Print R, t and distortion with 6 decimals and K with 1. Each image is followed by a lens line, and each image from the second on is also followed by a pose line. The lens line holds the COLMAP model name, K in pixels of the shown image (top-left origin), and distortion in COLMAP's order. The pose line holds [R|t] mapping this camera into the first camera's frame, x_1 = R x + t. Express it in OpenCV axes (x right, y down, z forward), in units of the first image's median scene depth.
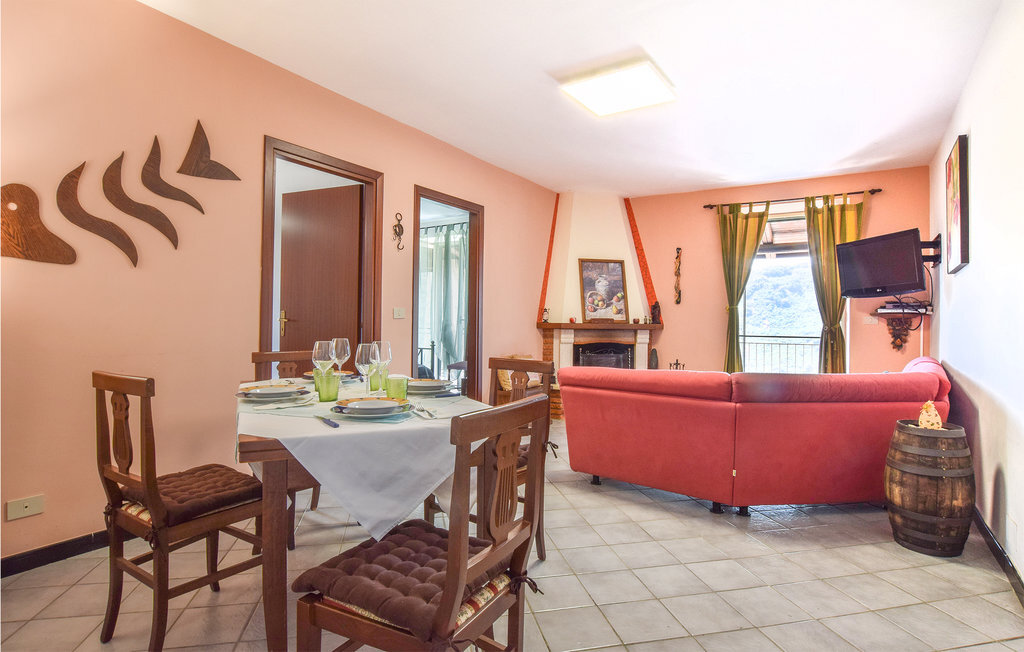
lens RADIAL K [[529.3, 0, 514.5], [0, 529.3, 312.9], [0, 0, 1]] dist [-0.001478, -0.000157]
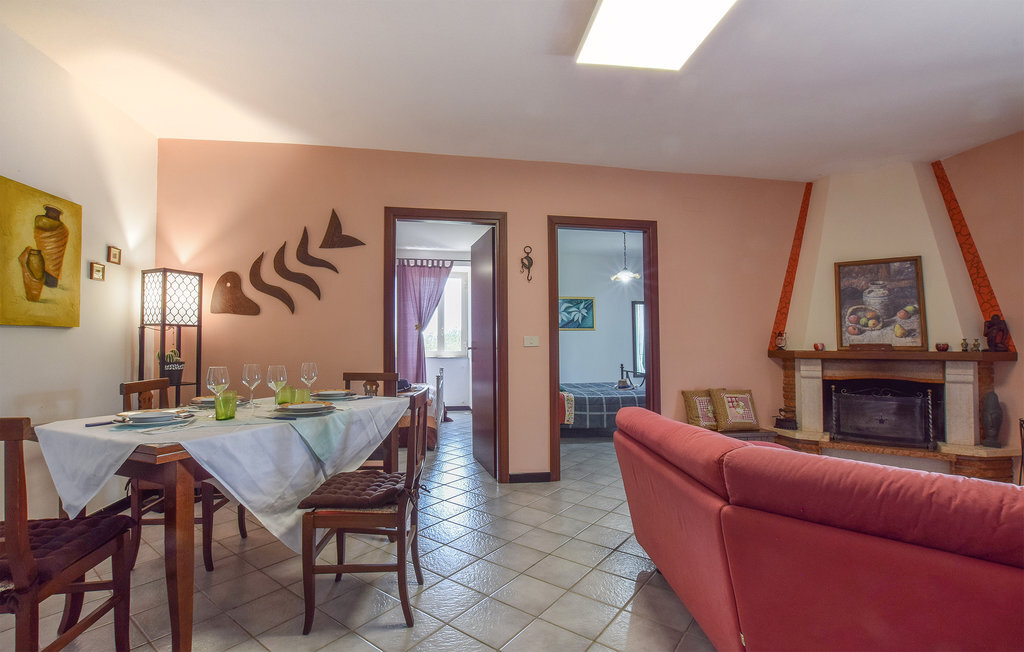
lens RADIAL K [[469.1, 0, 512.0], [0, 469.1, 326.0], [0, 0, 1]] dist [-0.020377, 0.000087]
pose [[0.668368, -0.040999, -0.742700, 0.309549], [0.014585, 0.999010, -0.042022, 0.005812], [0.743688, 0.017254, 0.668304, 0.247419]]
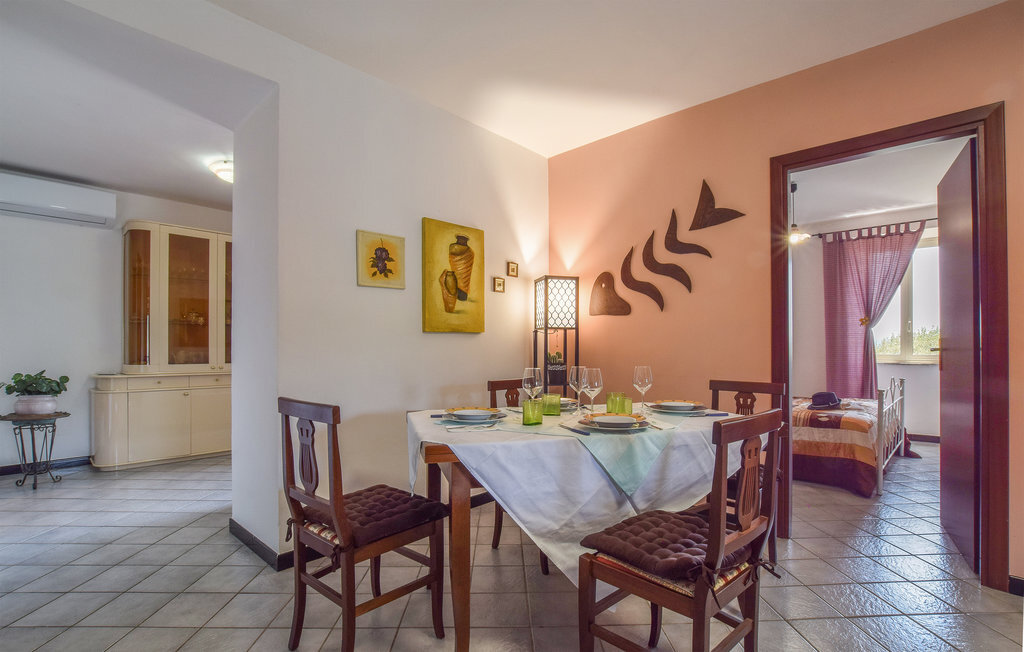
lens RADIAL K [[475.1, 0, 513.9], [0, 475.1, 351.8], [0, 0, 1]] dist [-0.021978, 0.000165]
pose [[-0.166550, -0.005994, -0.986015, 0.237901], [0.012120, 0.999894, -0.008126, 0.009552], [0.985958, -0.013304, -0.166460, 0.358496]]
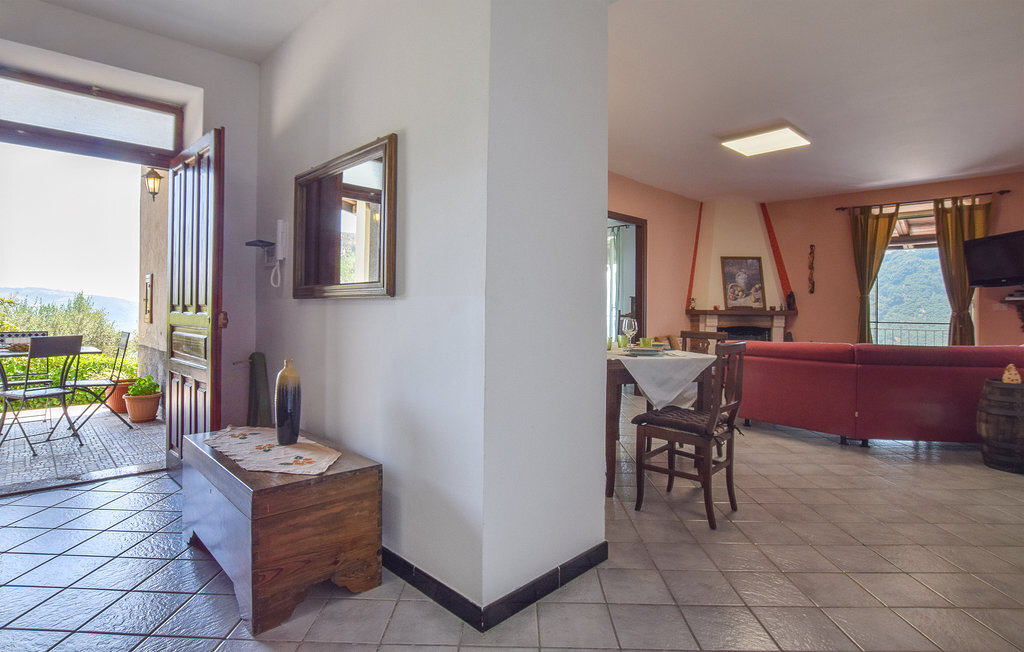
lens RADIAL K [[524.6, 0, 509.0], [0, 524.6, 301.6], [0, 0, 1]] dist [-0.002505, -0.000717]
pose [[0.975328, -0.004781, -0.220710, -0.089722], [0.004898, 0.999988, -0.000017, -0.002265], [0.220707, -0.001065, 0.975339, -0.282862]]
